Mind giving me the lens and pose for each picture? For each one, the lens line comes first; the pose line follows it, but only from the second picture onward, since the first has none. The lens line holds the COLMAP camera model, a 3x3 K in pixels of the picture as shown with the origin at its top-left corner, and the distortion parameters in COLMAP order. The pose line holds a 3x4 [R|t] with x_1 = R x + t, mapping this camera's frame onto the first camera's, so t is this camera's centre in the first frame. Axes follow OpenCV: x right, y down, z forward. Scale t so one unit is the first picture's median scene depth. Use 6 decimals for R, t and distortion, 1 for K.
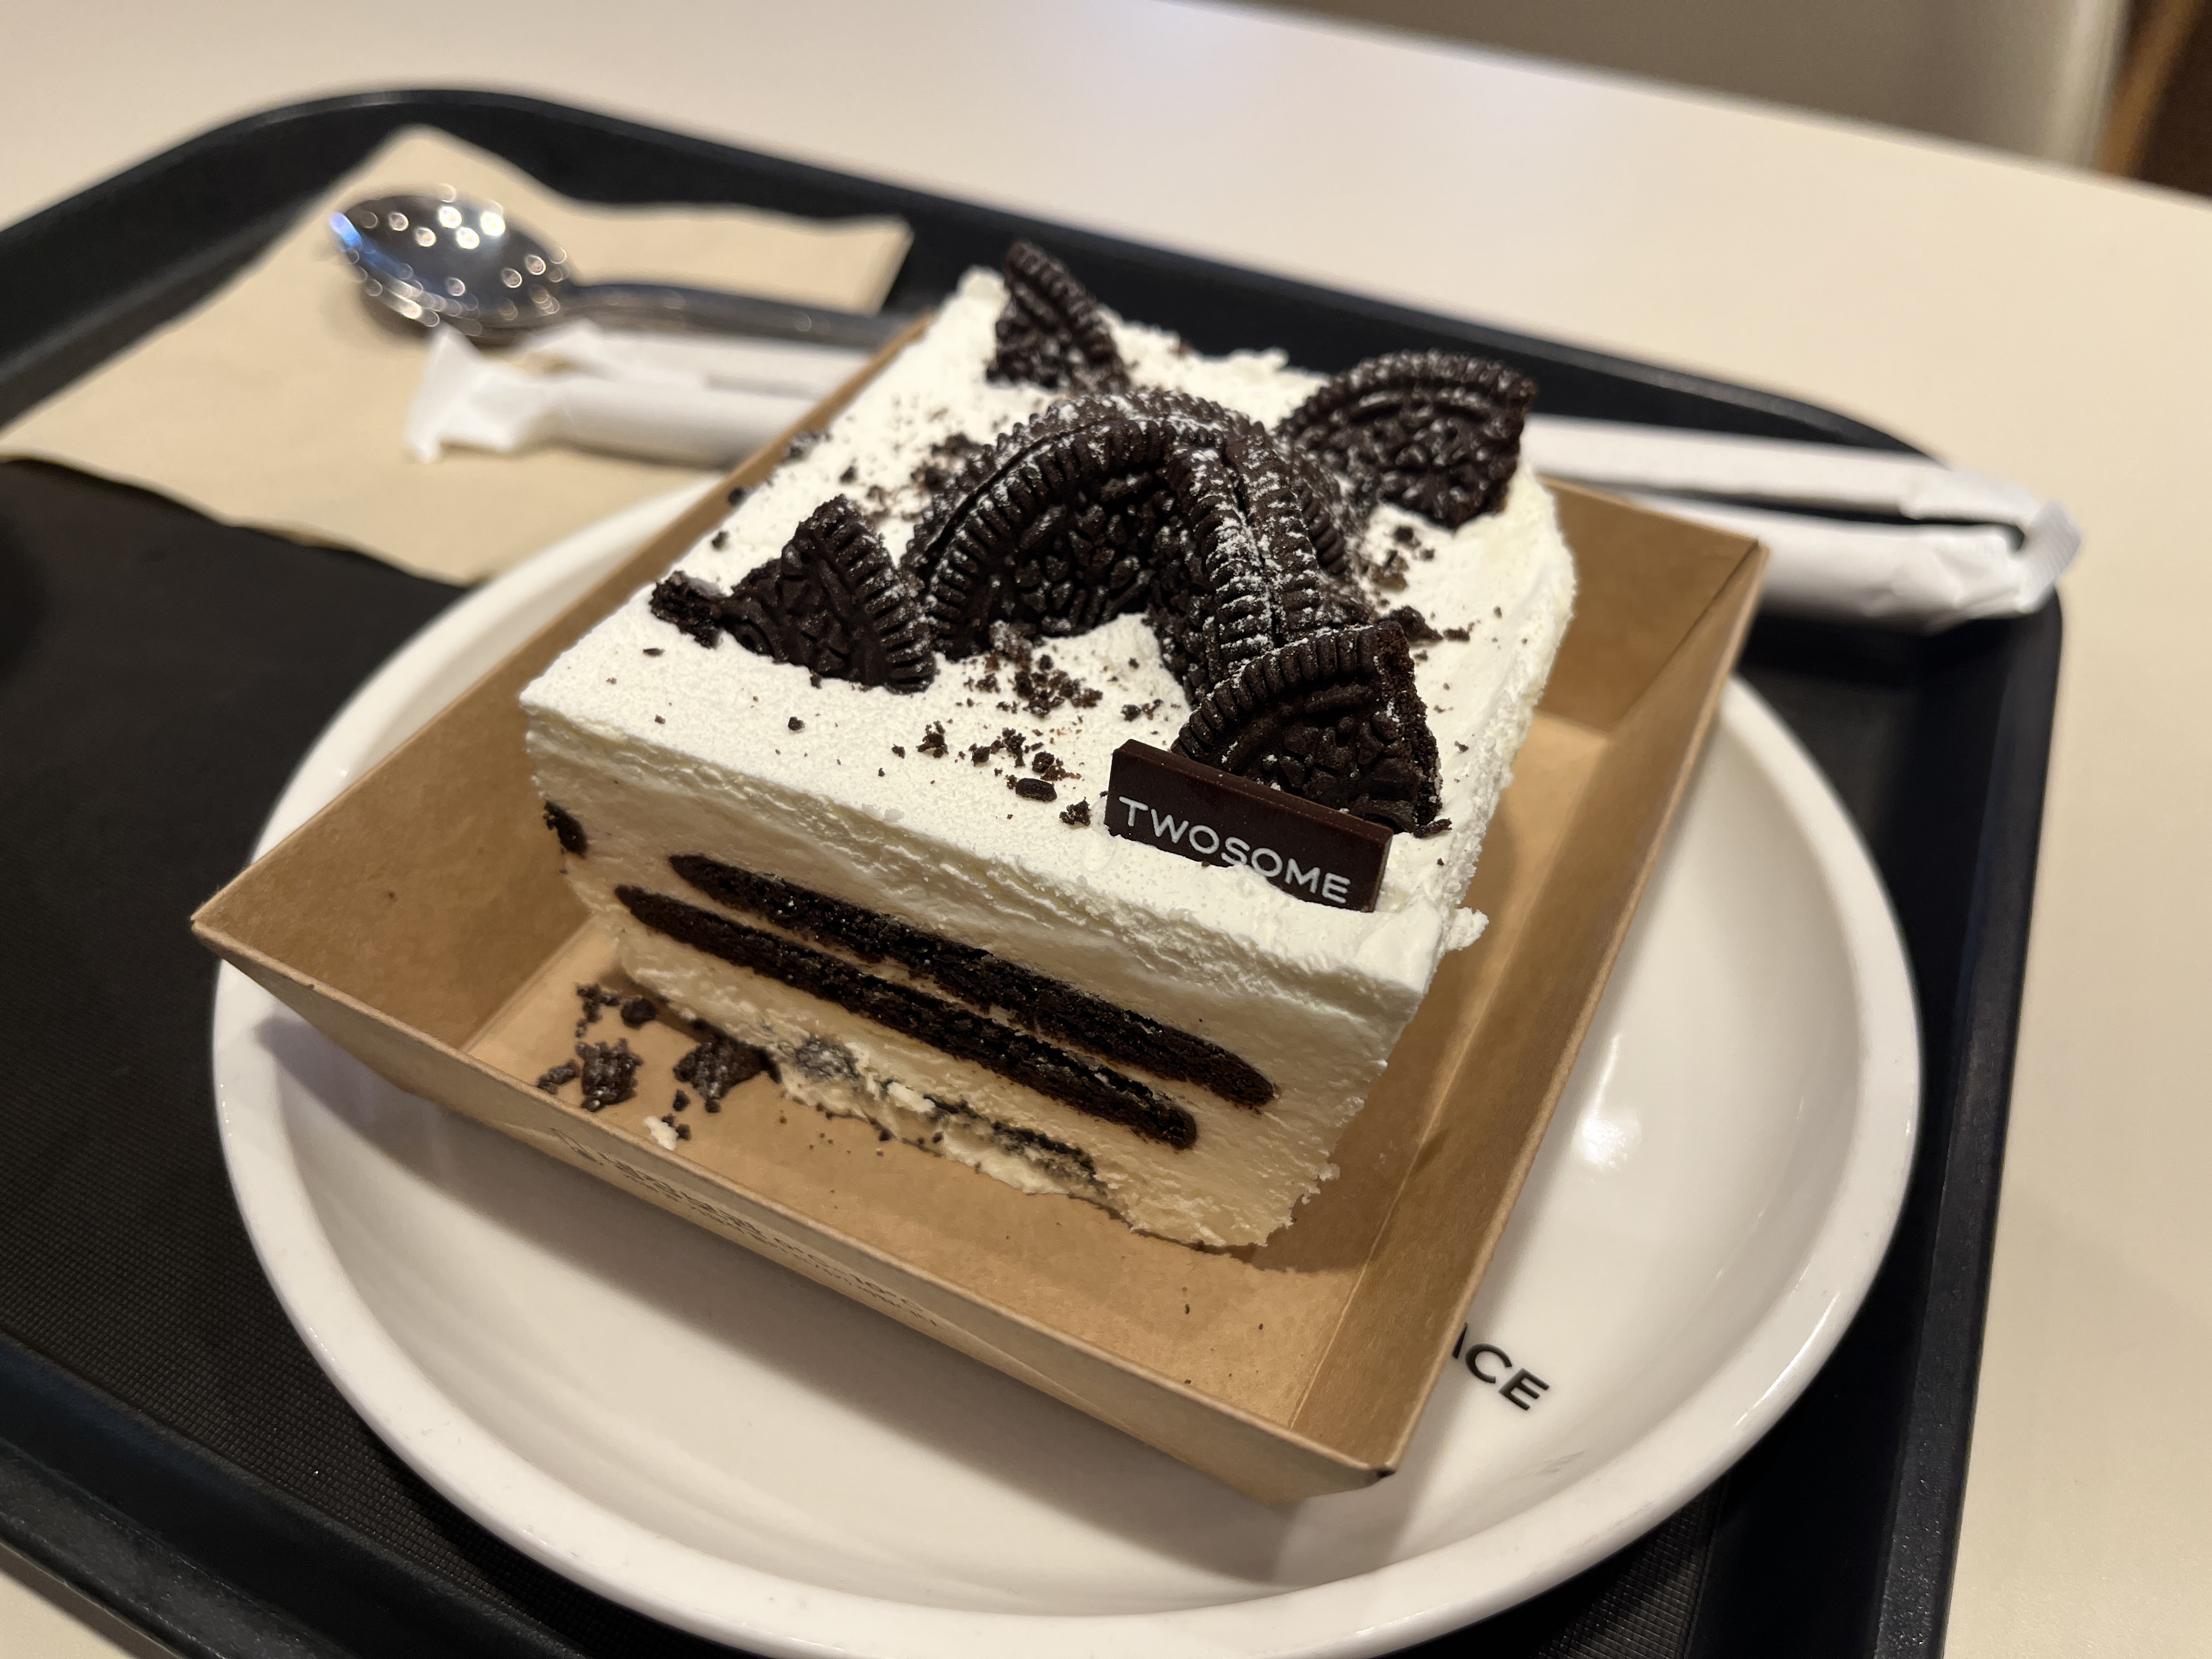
lens RADIAL K [[1698.2, 0, 1097.4], [0, 1698.2, 826.5], [0, 0, 1]] dist [0.050250, -0.005721]
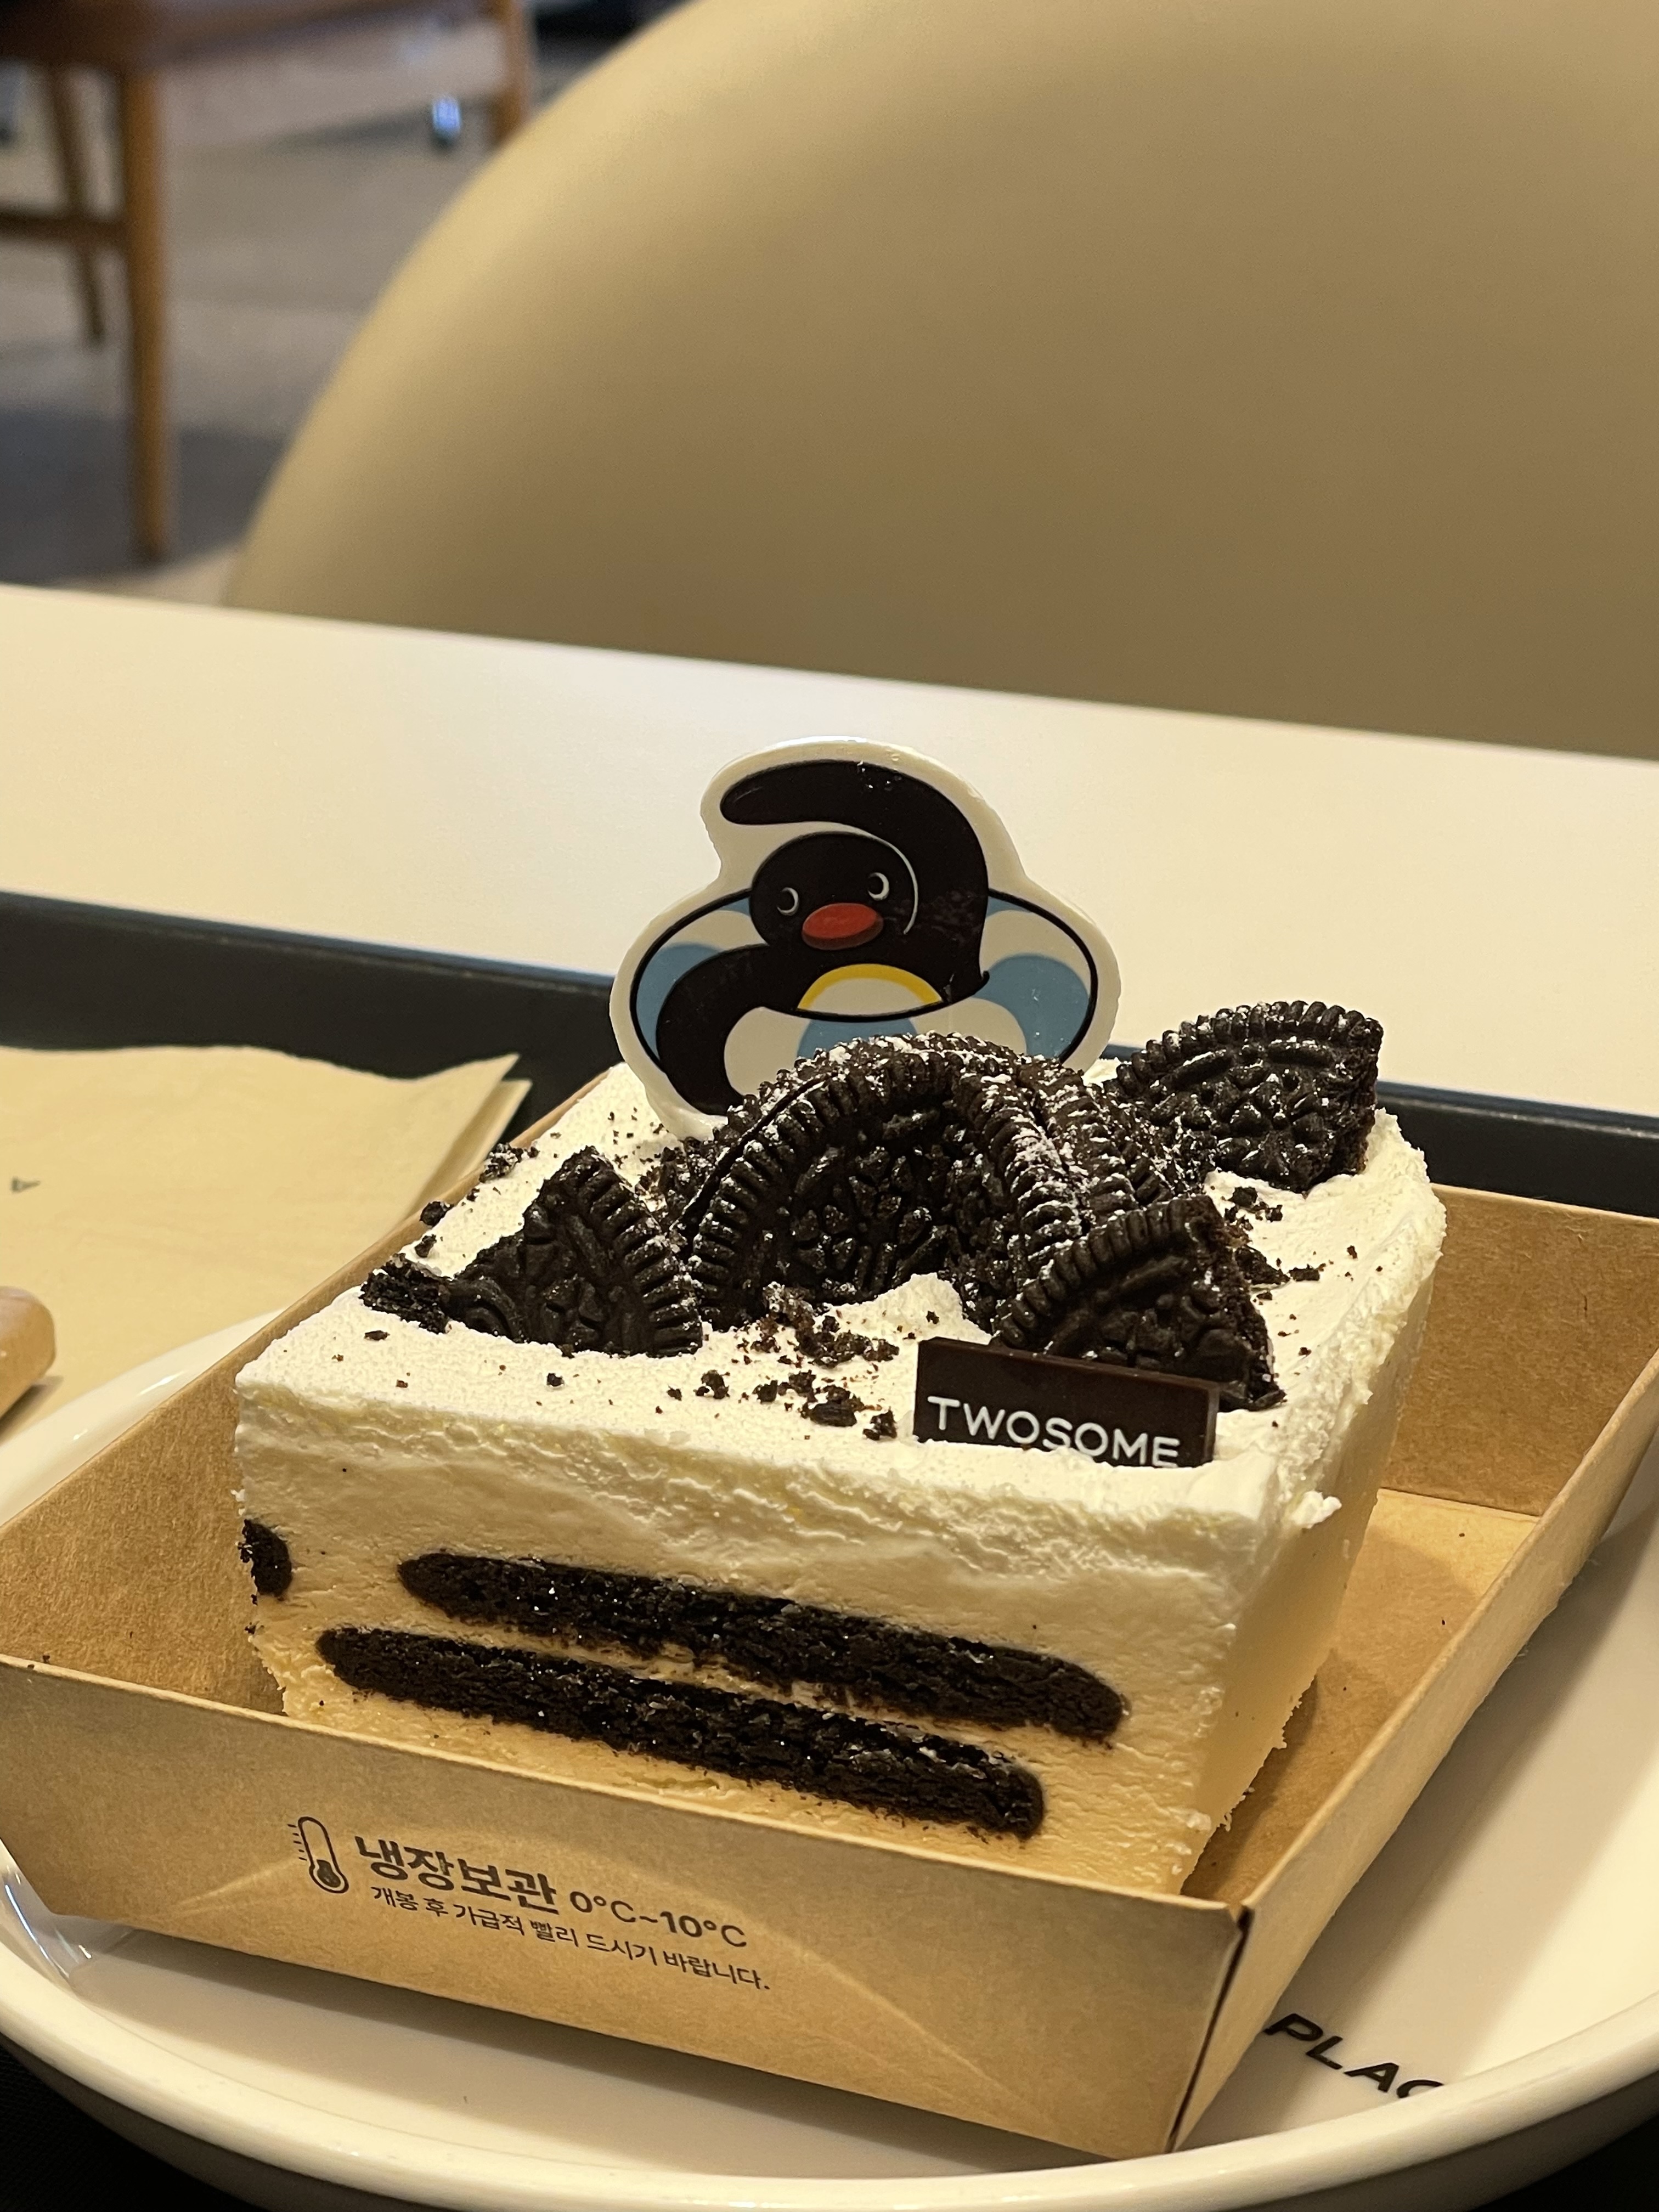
lens RADIAL K [[4830.7, 0, 831.4], [0, 4830.7, 1106.3], [0, 0, 1]] dist [-0.054464, 0.000000]
pose [[0.998220, -0.054815, 0.023495, -0.084739], [0.059633, 0.922551, -0.381241, 0.766028], [-0.000778, 0.381963, 0.924177, -1.358226]]
